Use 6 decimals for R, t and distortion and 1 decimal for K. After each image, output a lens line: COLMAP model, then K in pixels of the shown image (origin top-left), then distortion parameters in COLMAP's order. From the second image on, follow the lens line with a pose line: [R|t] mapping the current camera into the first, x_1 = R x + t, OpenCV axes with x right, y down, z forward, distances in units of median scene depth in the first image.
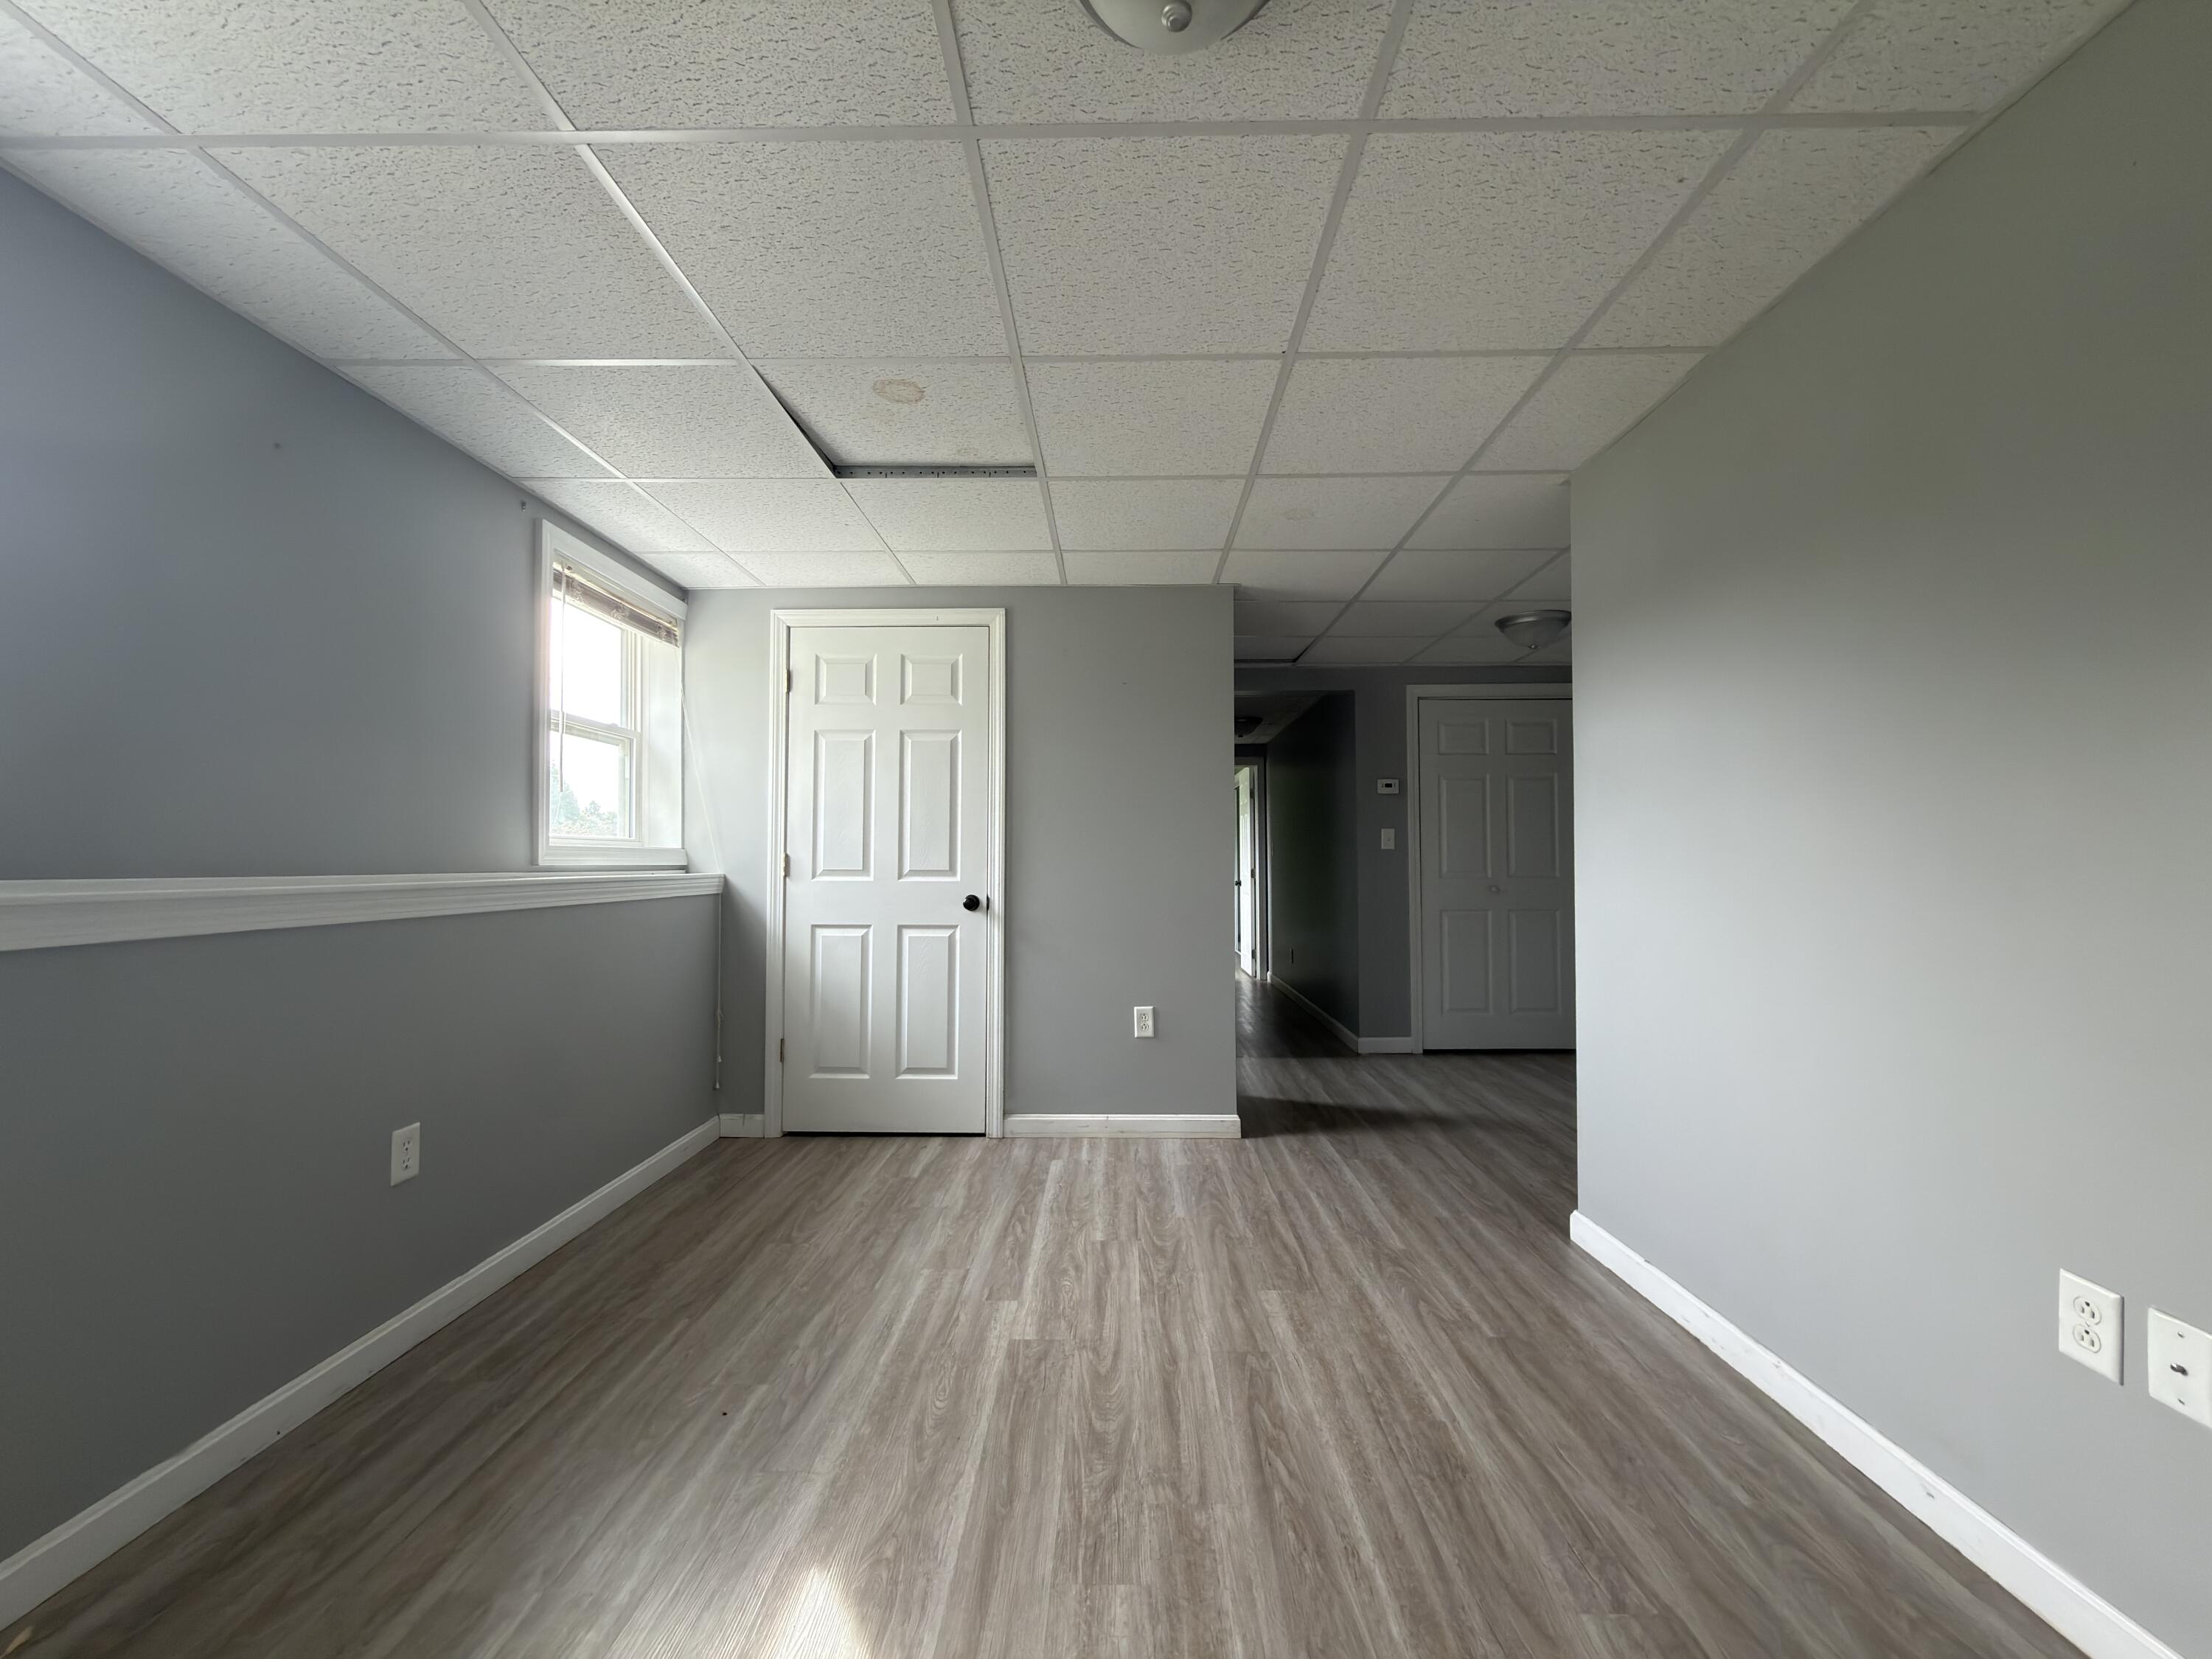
lens RADIAL K [[878.8, 0, 1110.2], [0, 878.8, 832.5], [0, 0, 1]] dist [-0.000805, 0.000085]
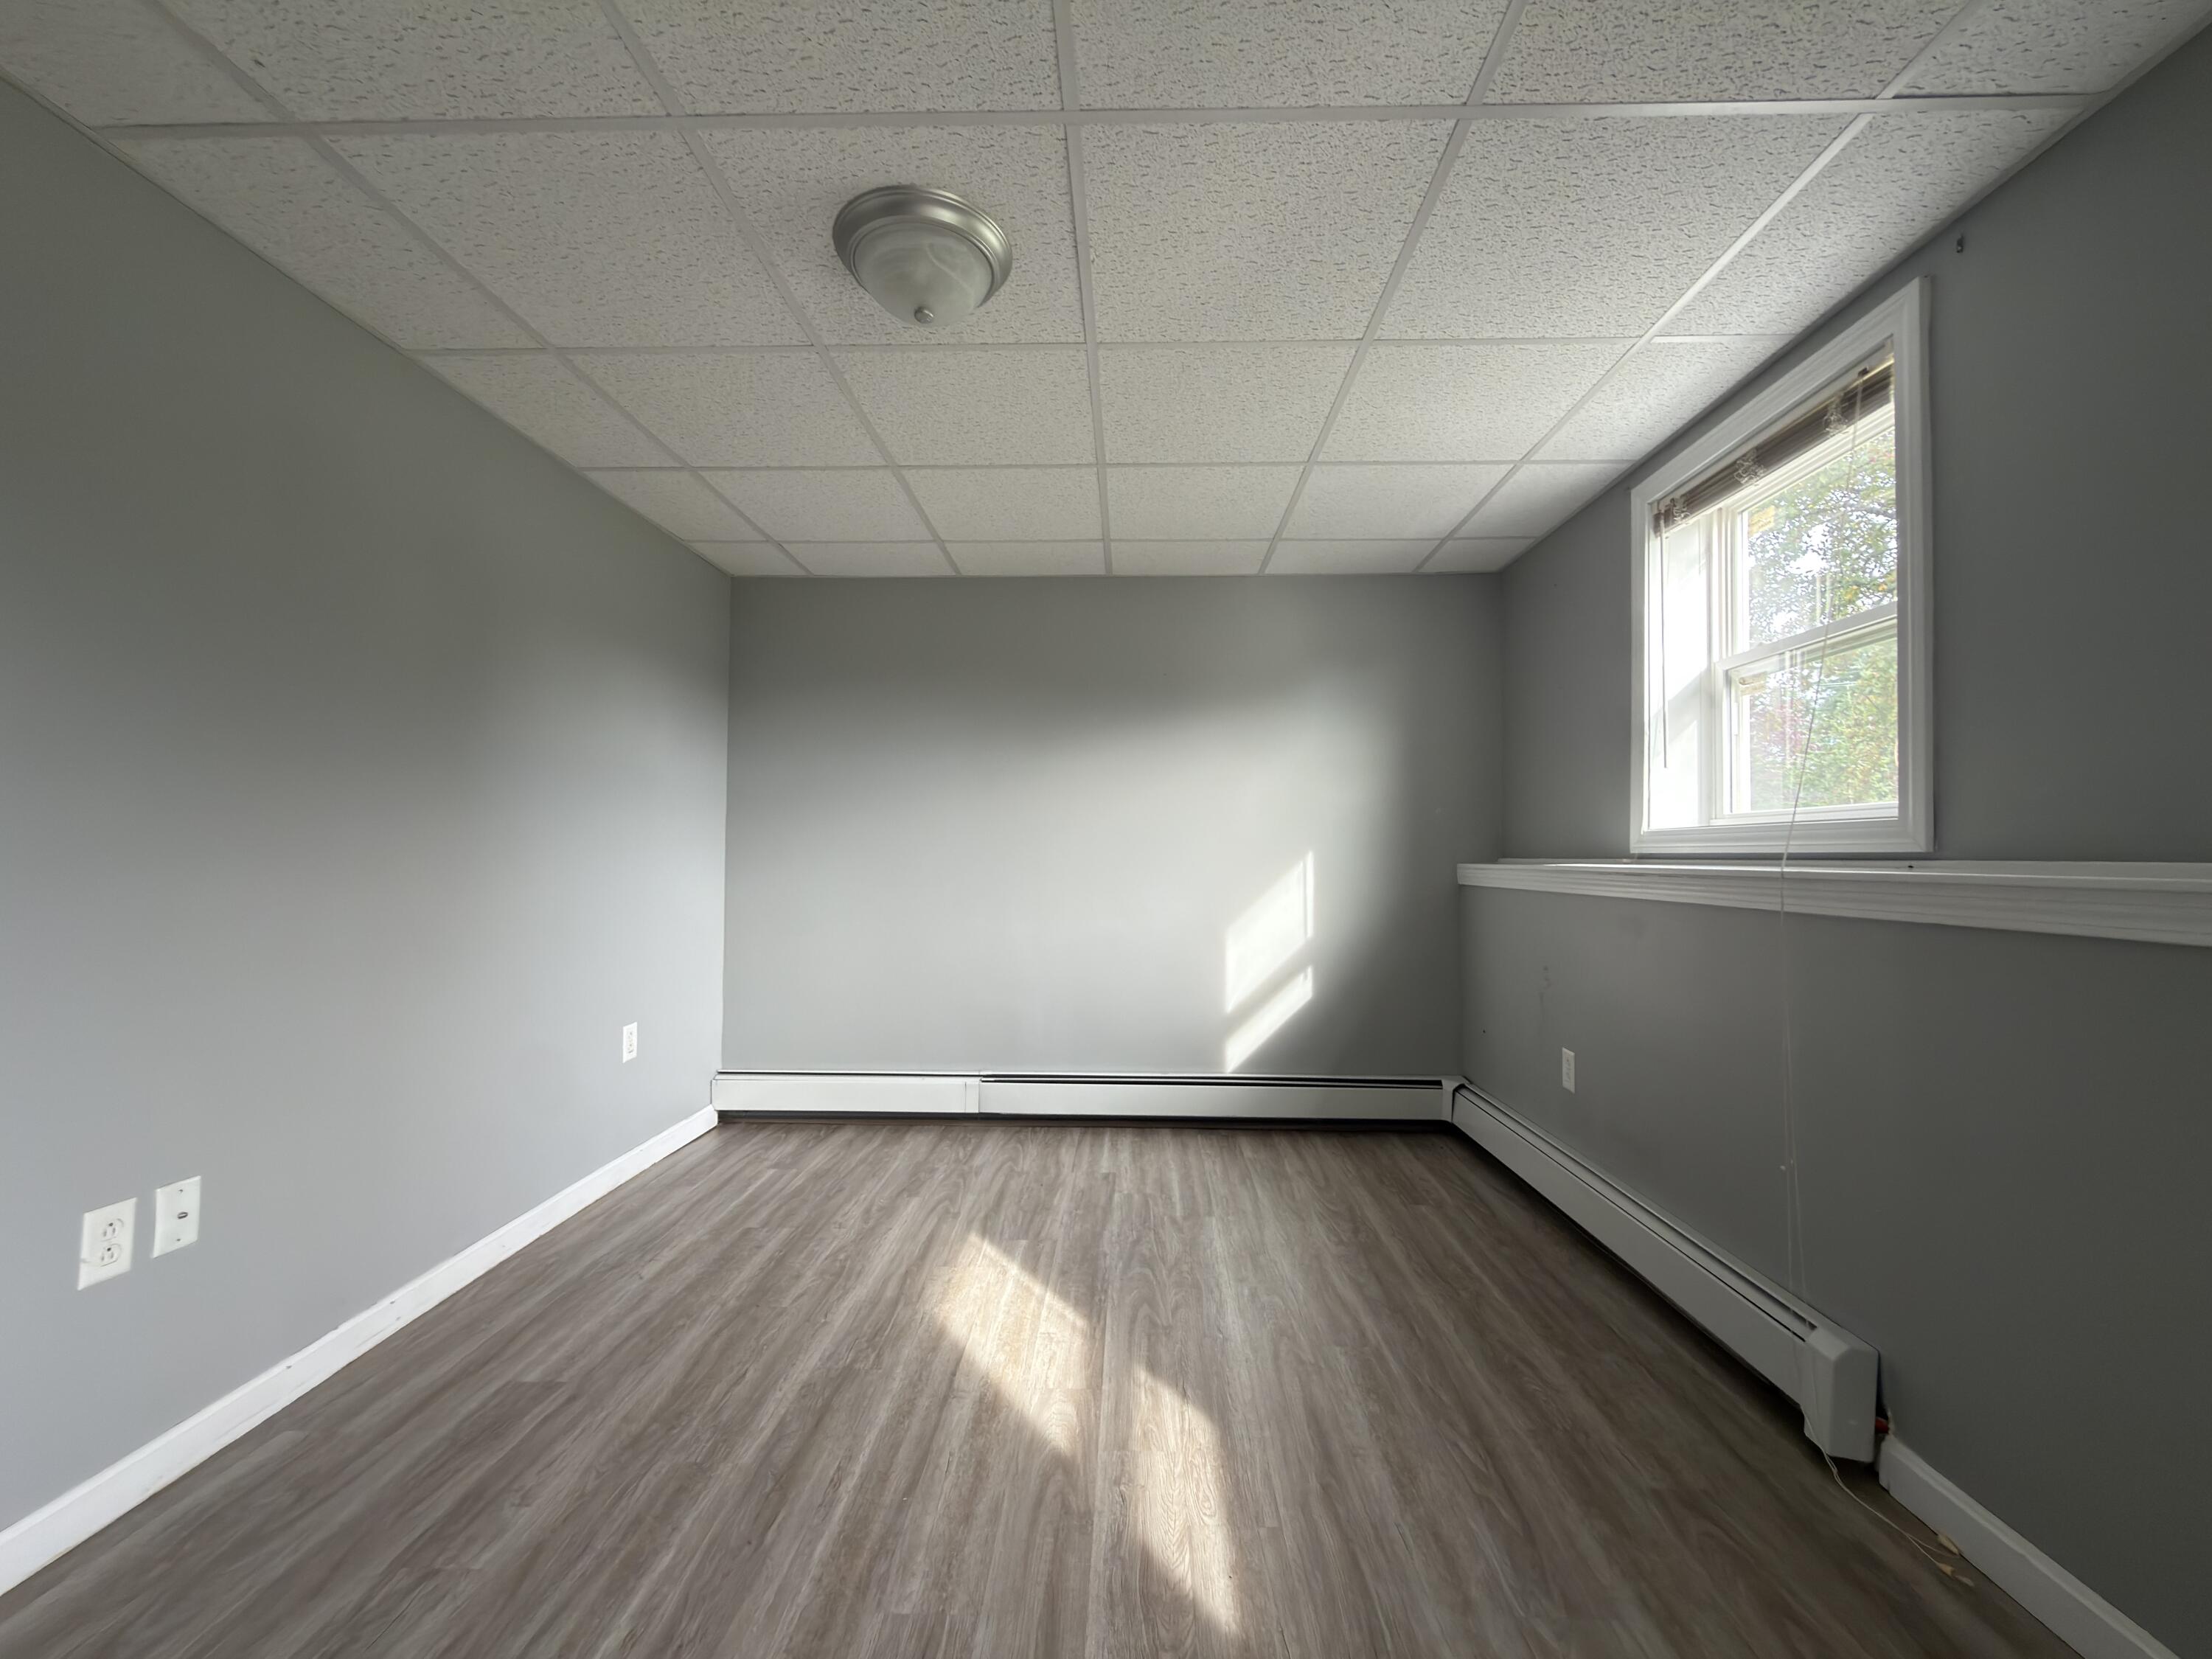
lens RADIAL K [[878.8, 0, 1110.2], [0, 878.8, 832.5], [0, 0, 1]] dist [-0.000805, 0.000085]
pose [[-0.999898, 0.003102, 0.013958, -0.227936], [0.002202, 0.997943, -0.064077, 0.084847], [-0.014128, -0.064040, -0.997847, 2.040672]]
